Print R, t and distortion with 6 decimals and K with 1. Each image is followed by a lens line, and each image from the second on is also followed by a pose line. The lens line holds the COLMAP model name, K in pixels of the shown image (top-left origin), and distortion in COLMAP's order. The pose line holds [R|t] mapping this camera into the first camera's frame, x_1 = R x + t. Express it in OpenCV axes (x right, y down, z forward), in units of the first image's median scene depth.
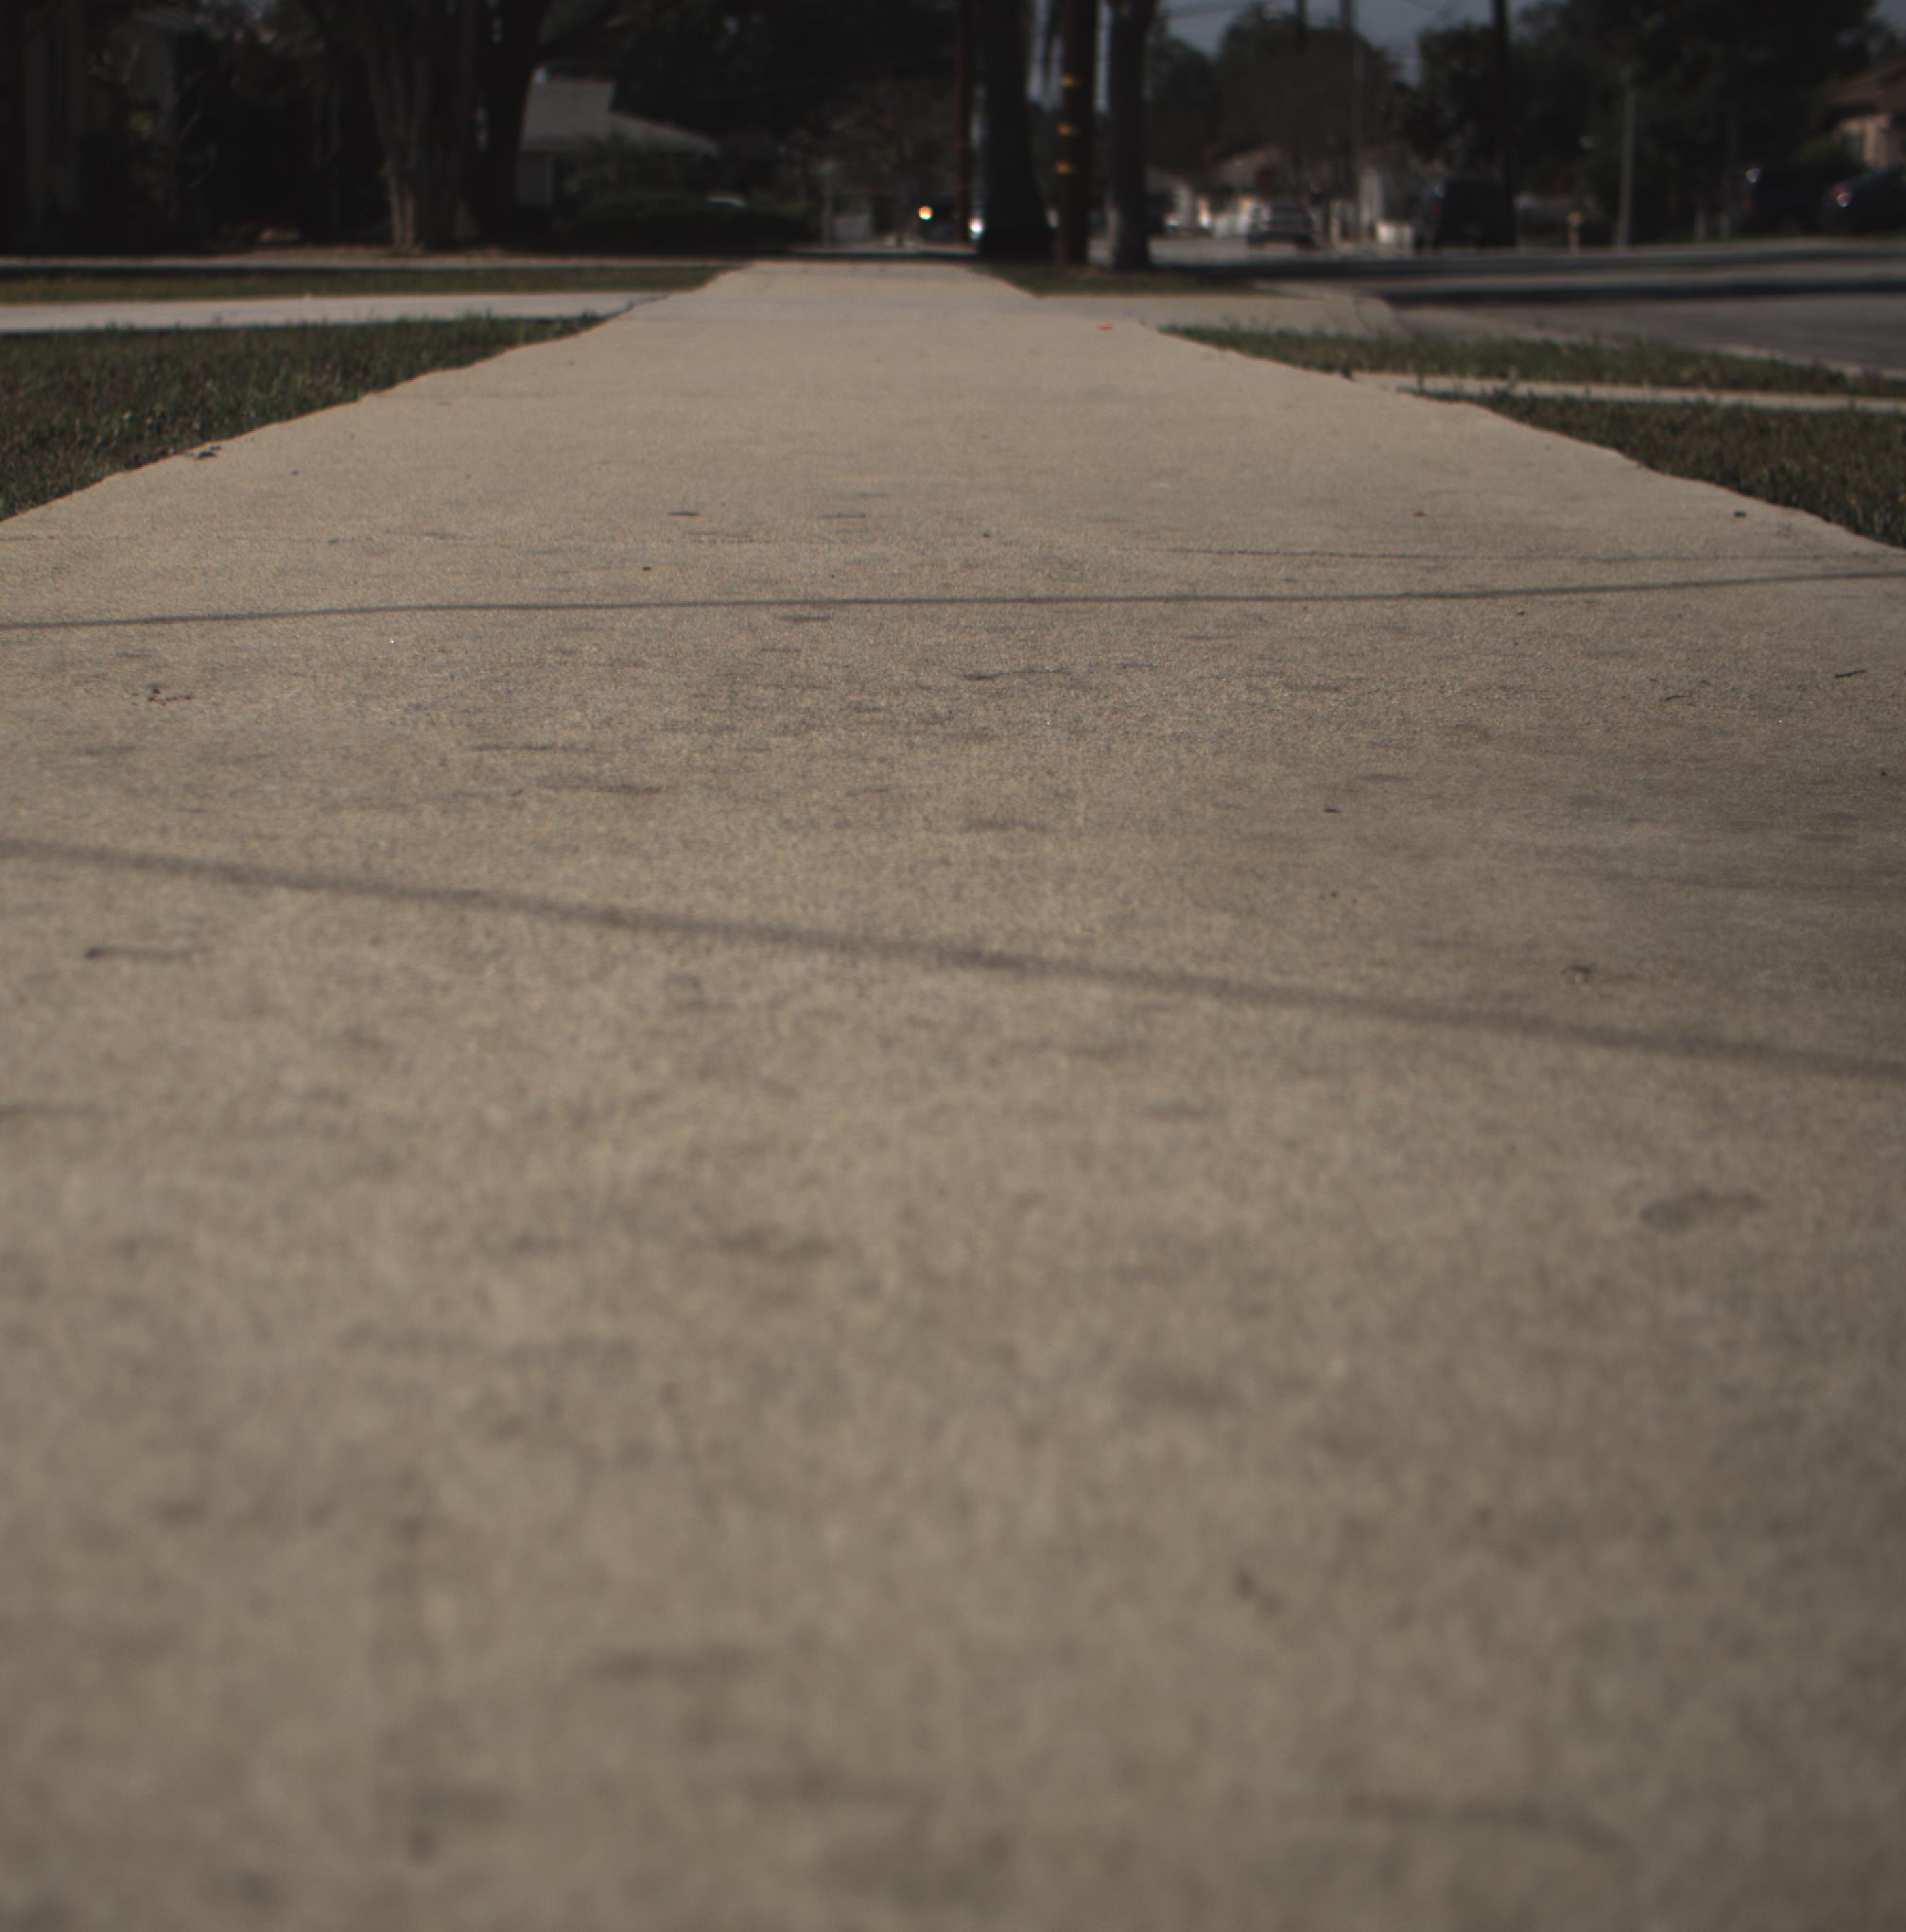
lens RADIAL K [[4299.0, 0, 740.7], [0, 4299.0, 962.7], [0, 0, 1]] dist [-0.188626, 0.869112]
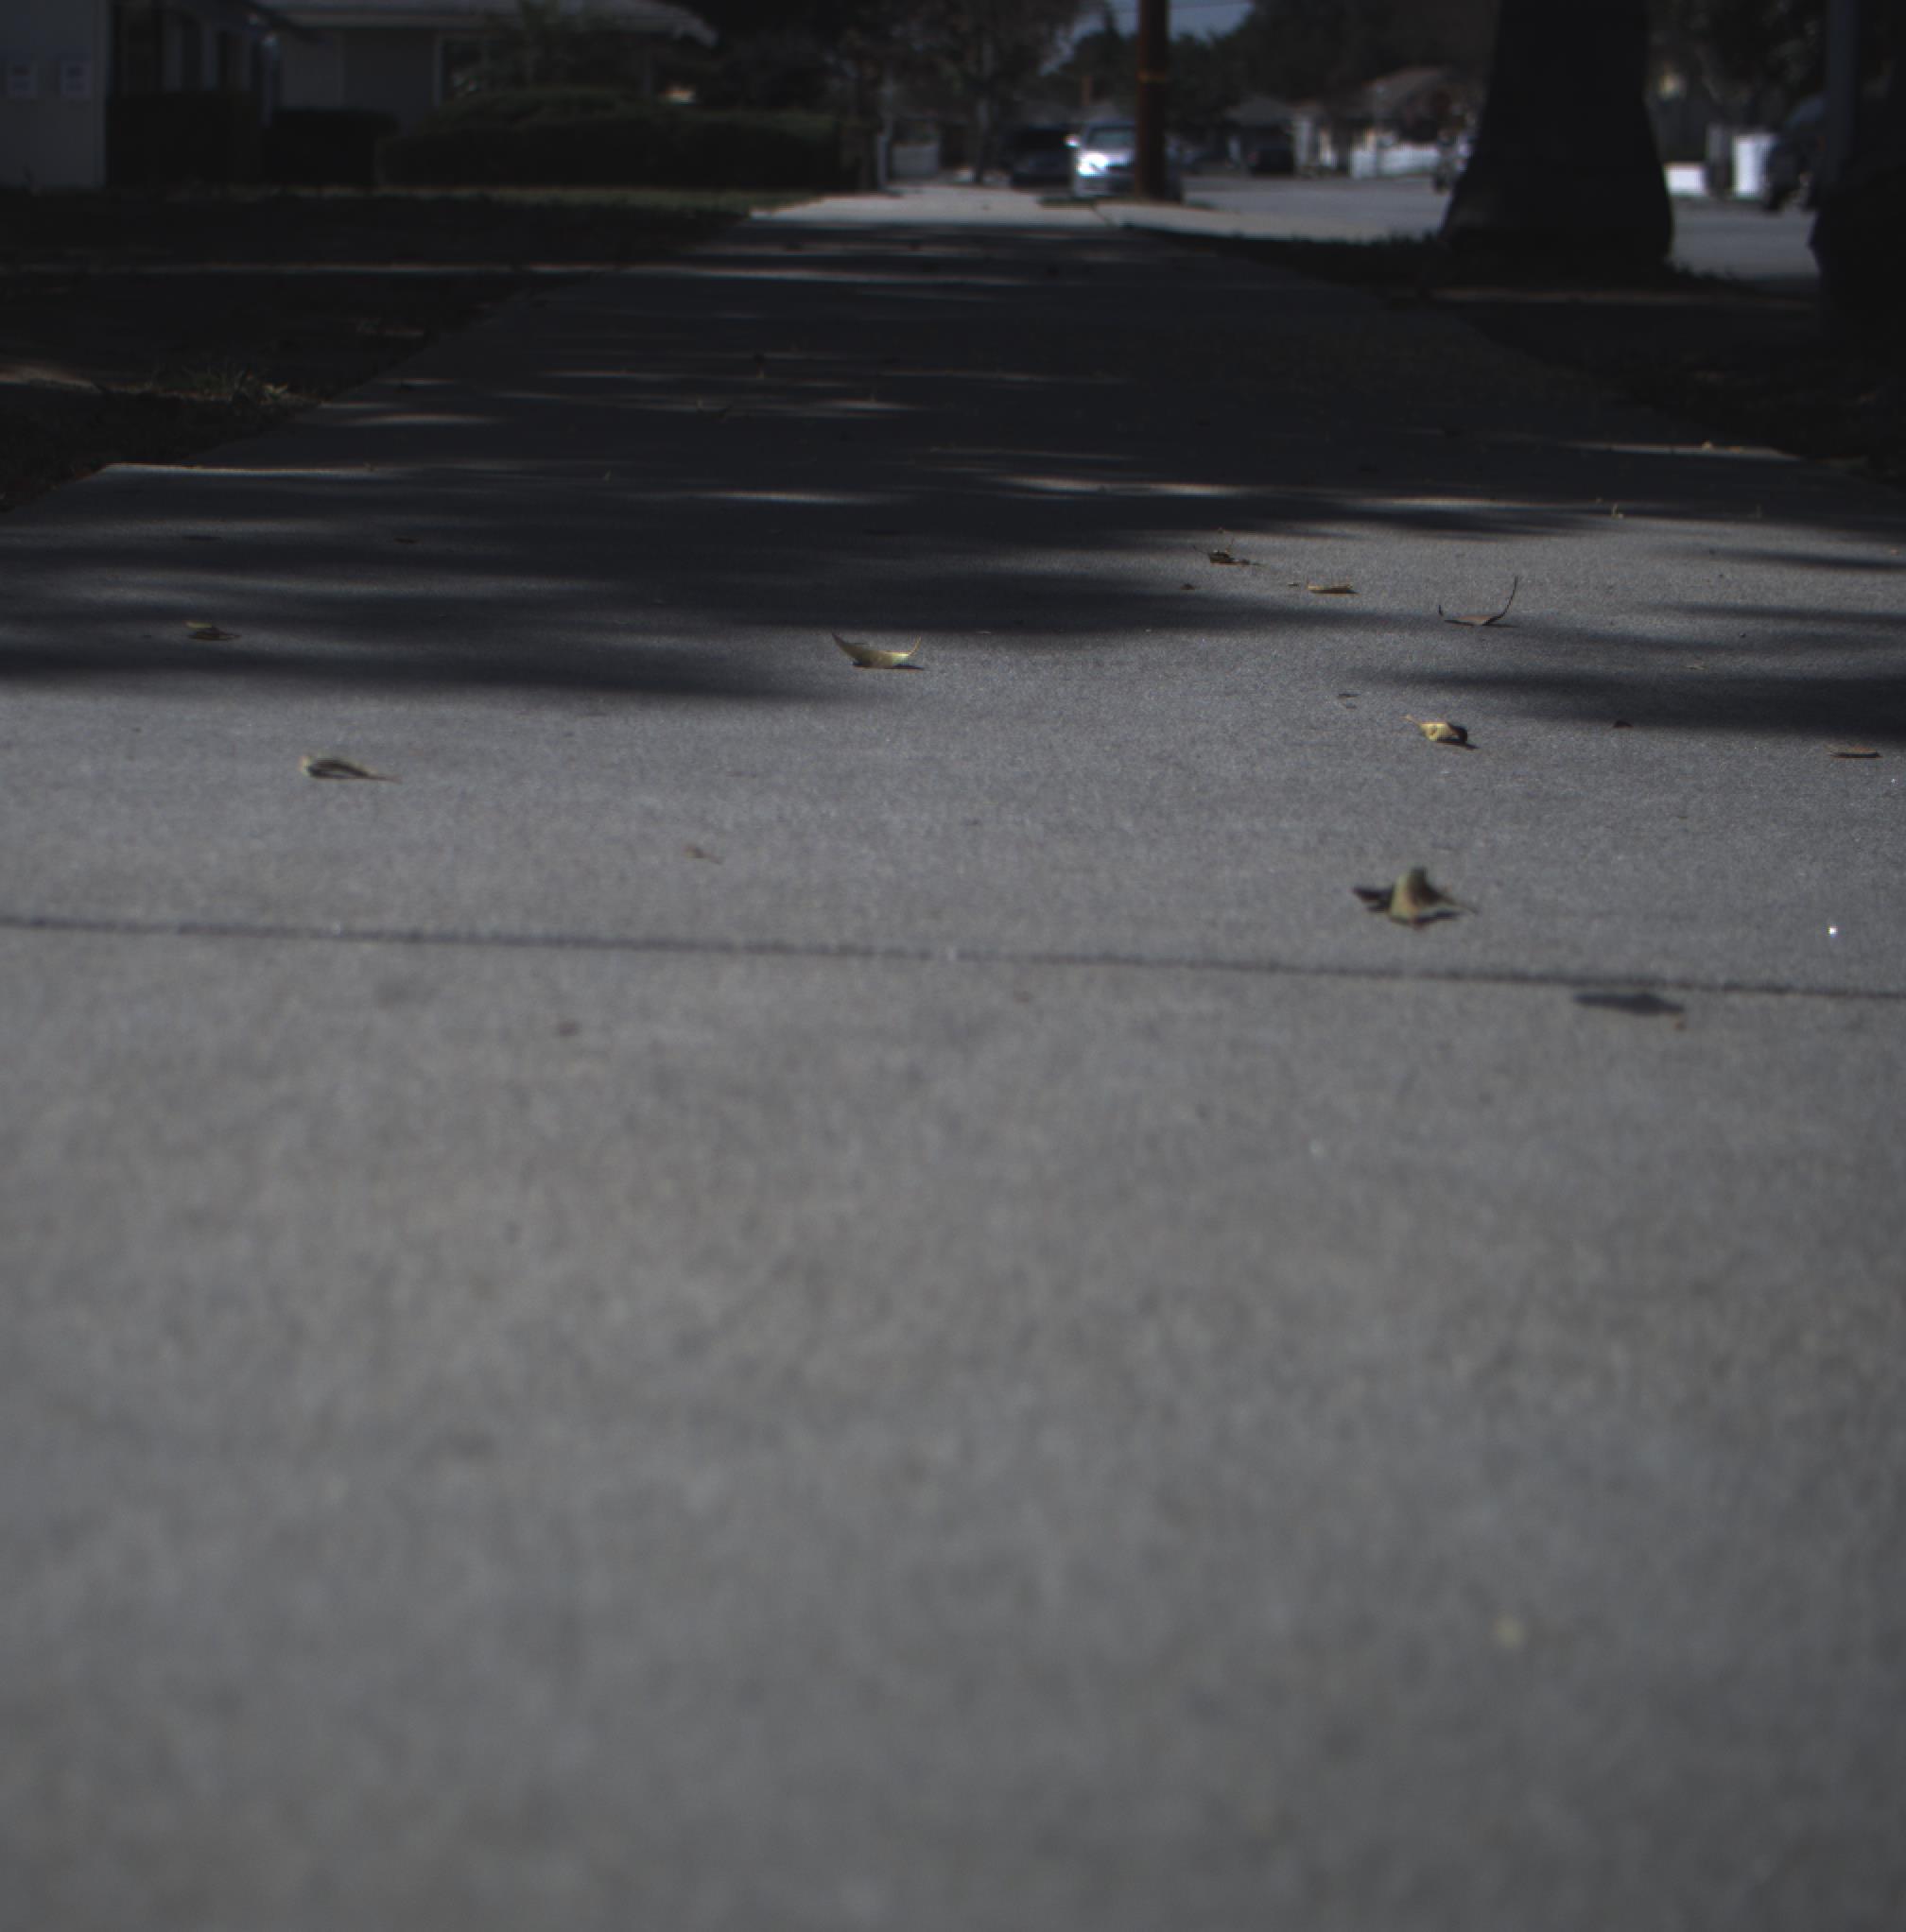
lens RADIAL K [[4299.0, 0, 740.7], [0, 4299.0, 962.7], [0, 0, 1]] dist [-0.188626, 0.869112]
pose [[0.999792, 0.017088, -0.011172, 0.008514], [-0.016905, 0.999724, 0.016299, -0.060988], [0.011448, -0.016107, 0.999805, 0.355798]]
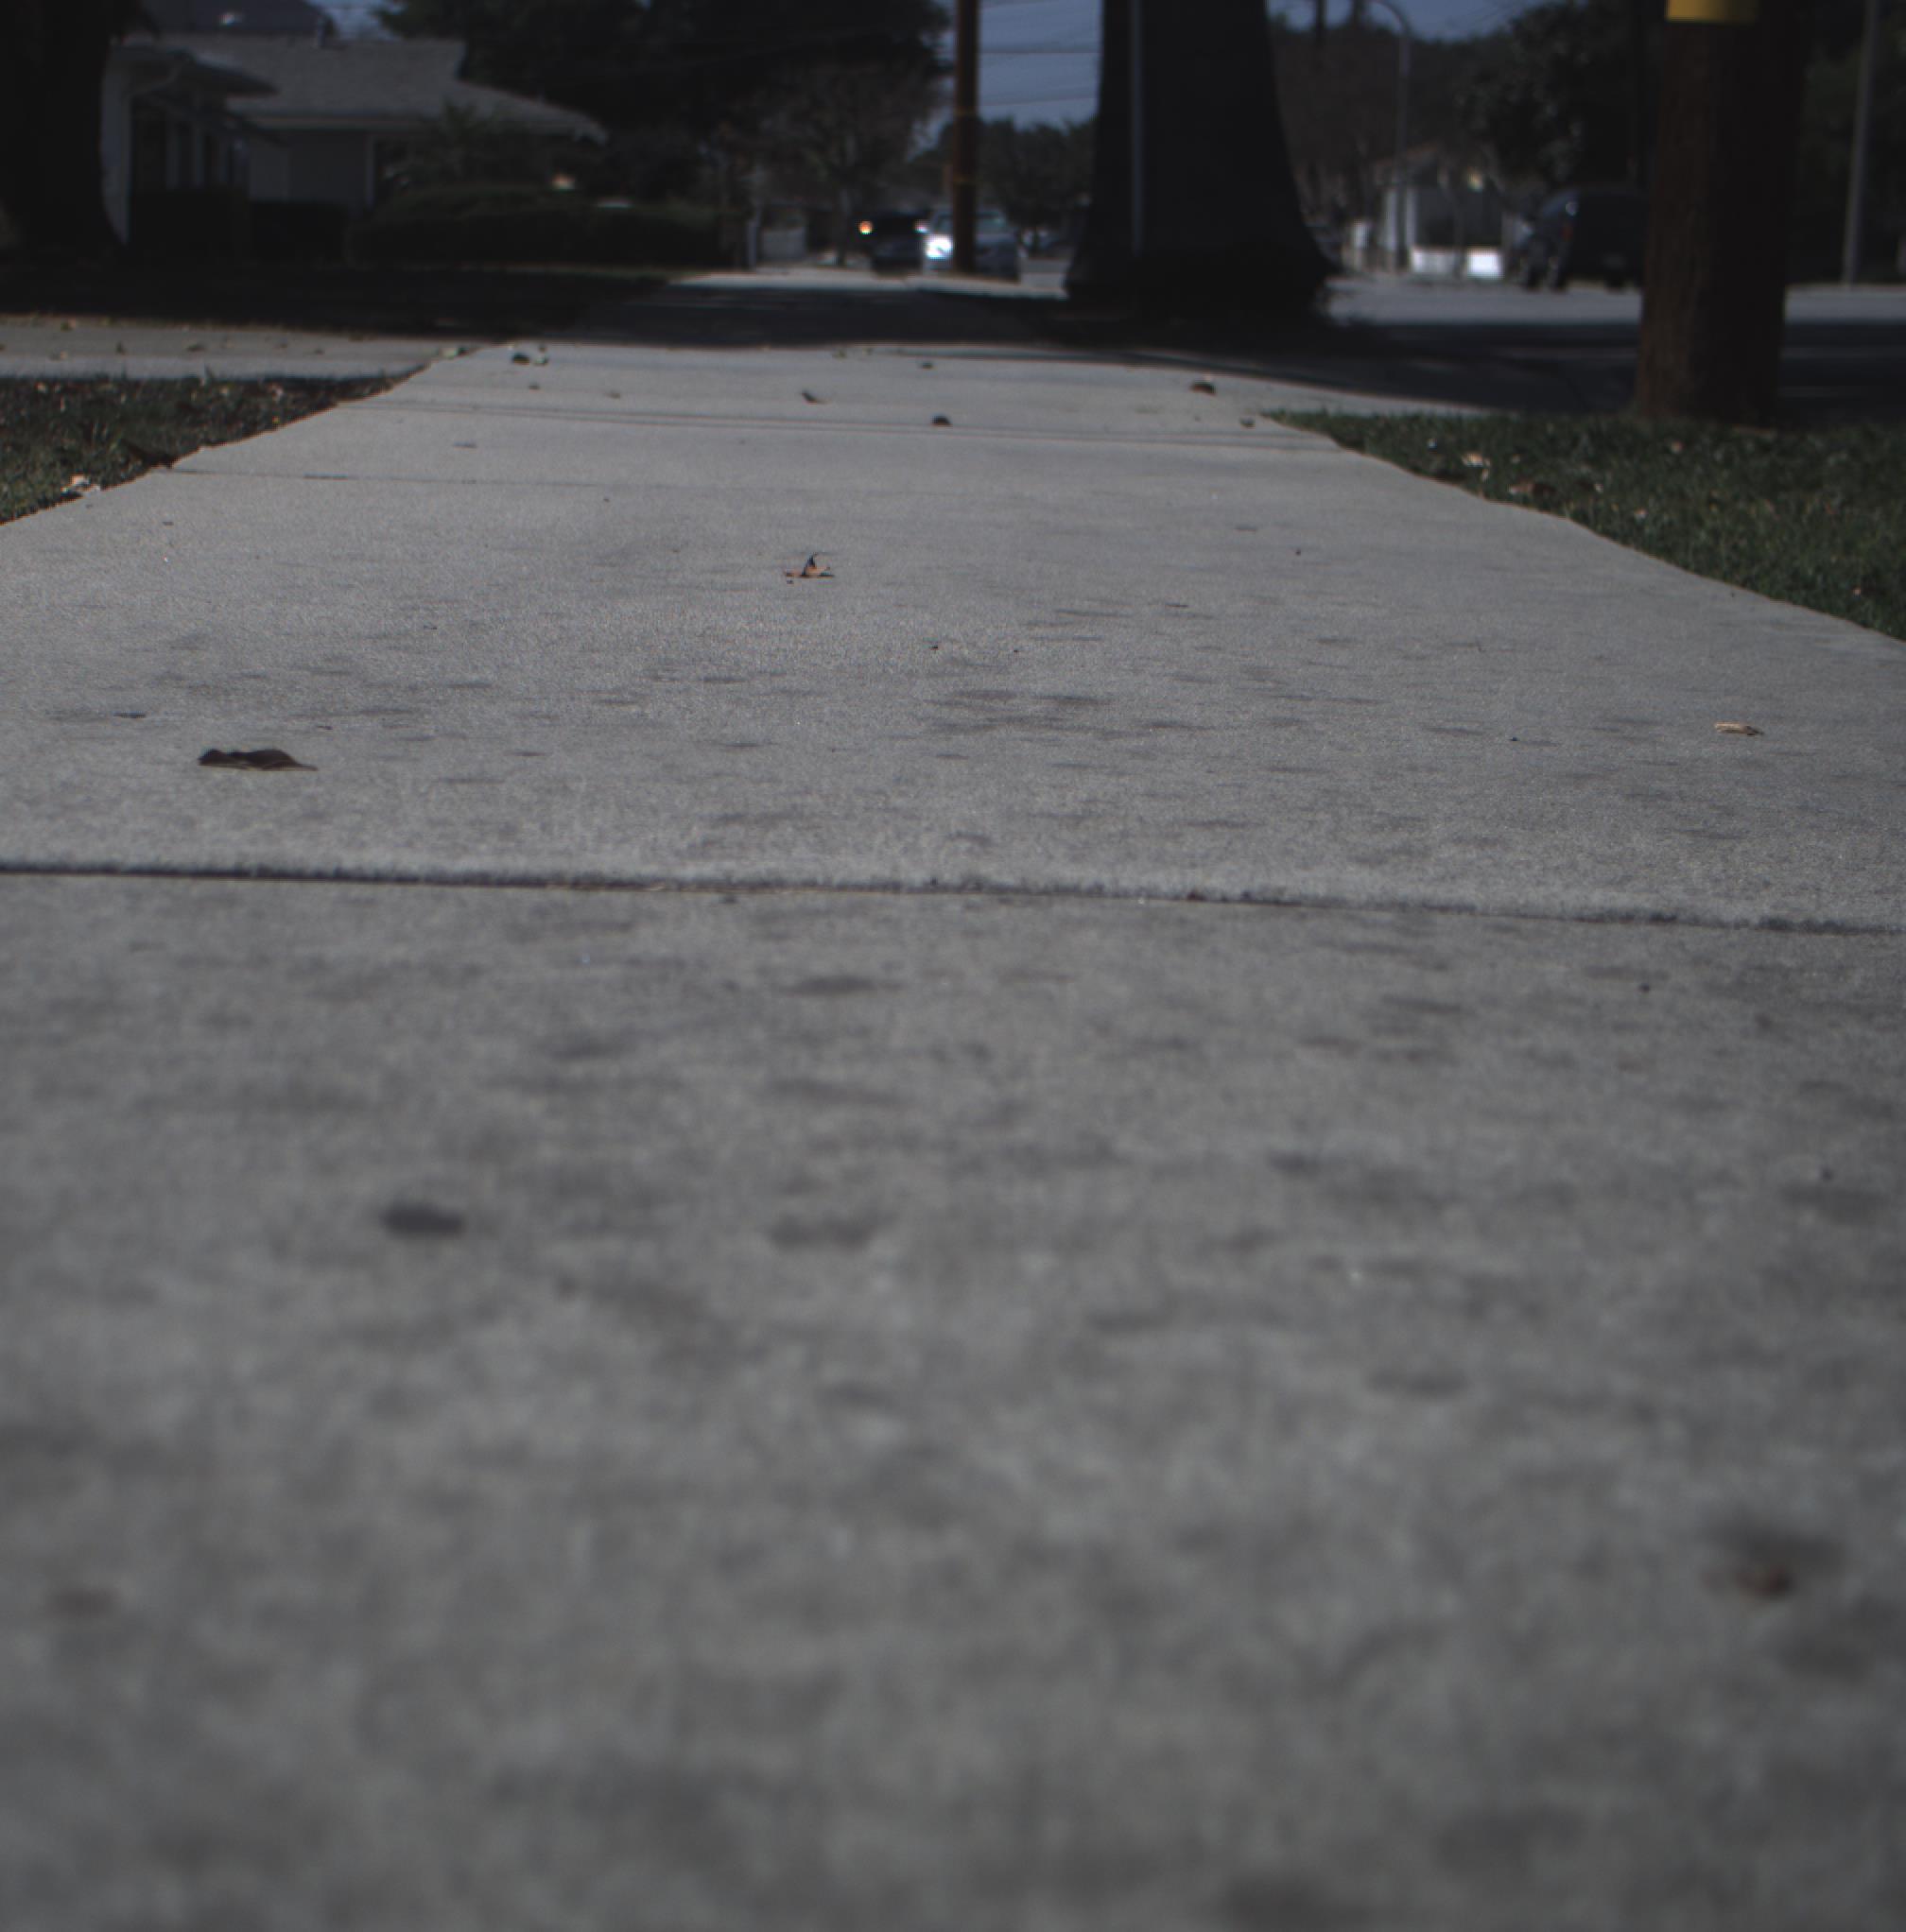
lens RADIAL K [[4299.0, 0, 740.7], [0, 4299.0, 962.7], [0, 0, 1]] dist [-0.188626, 0.869112]
pose [[0.999715, 0.014736, 0.018761, 0.006332], [-0.014677, 0.999887, -0.003266, -0.044617], [-0.018807, 0.002990, 0.999819, 0.259975]]
